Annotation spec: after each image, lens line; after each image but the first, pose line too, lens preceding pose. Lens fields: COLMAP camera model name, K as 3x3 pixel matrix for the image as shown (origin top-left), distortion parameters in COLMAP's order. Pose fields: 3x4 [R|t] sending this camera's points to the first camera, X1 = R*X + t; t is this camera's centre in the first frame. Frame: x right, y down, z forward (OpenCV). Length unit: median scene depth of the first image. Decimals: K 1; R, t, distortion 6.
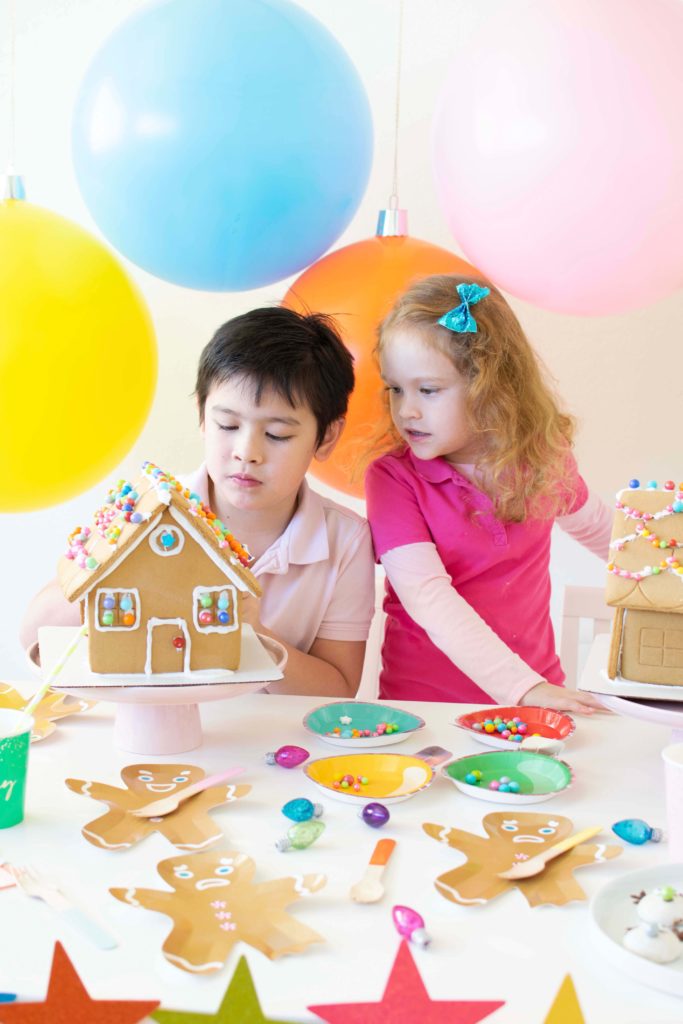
lens RADIAL K [[1617.1, 0, 341.5], [0, 1617.1, 512.0], [0, 0, 1]] dist [-0.170616, 0.032657]
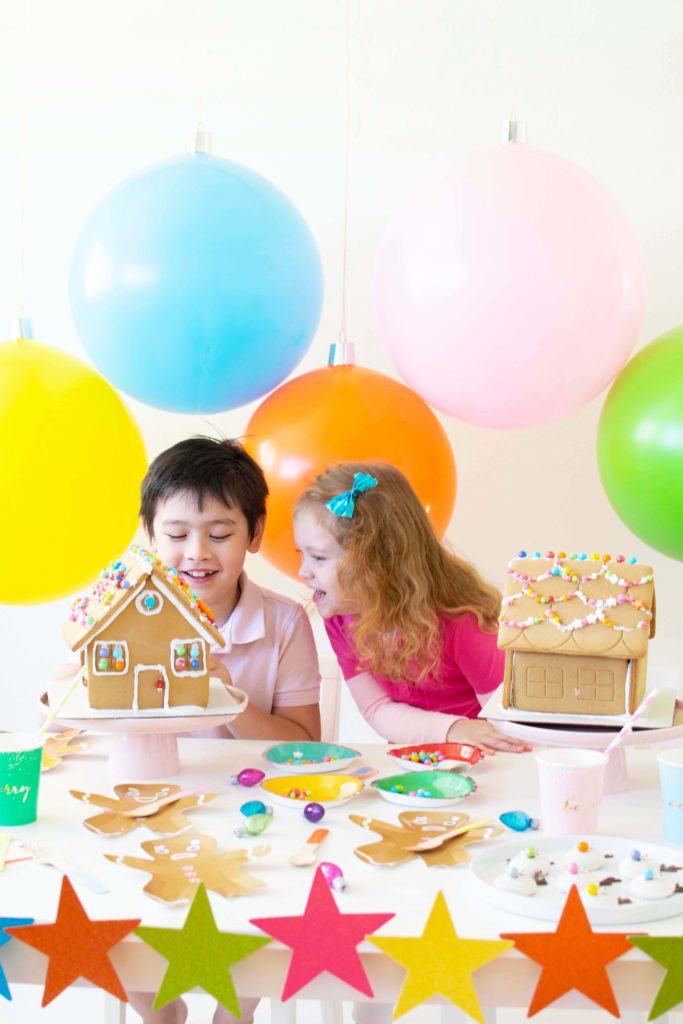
lens RADIAL K [[1617.1, 0, 341.5], [0, 1617.1, 512.0], [0, 0, 1]] dist [-0.170616, 0.032657]
pose [[0.999894, -0.014503, 0.001422, 0.041581], [0.014572, 0.996158, -0.086355, 0.058291], [-0.000164, 0.086366, 0.996263, -0.265327]]
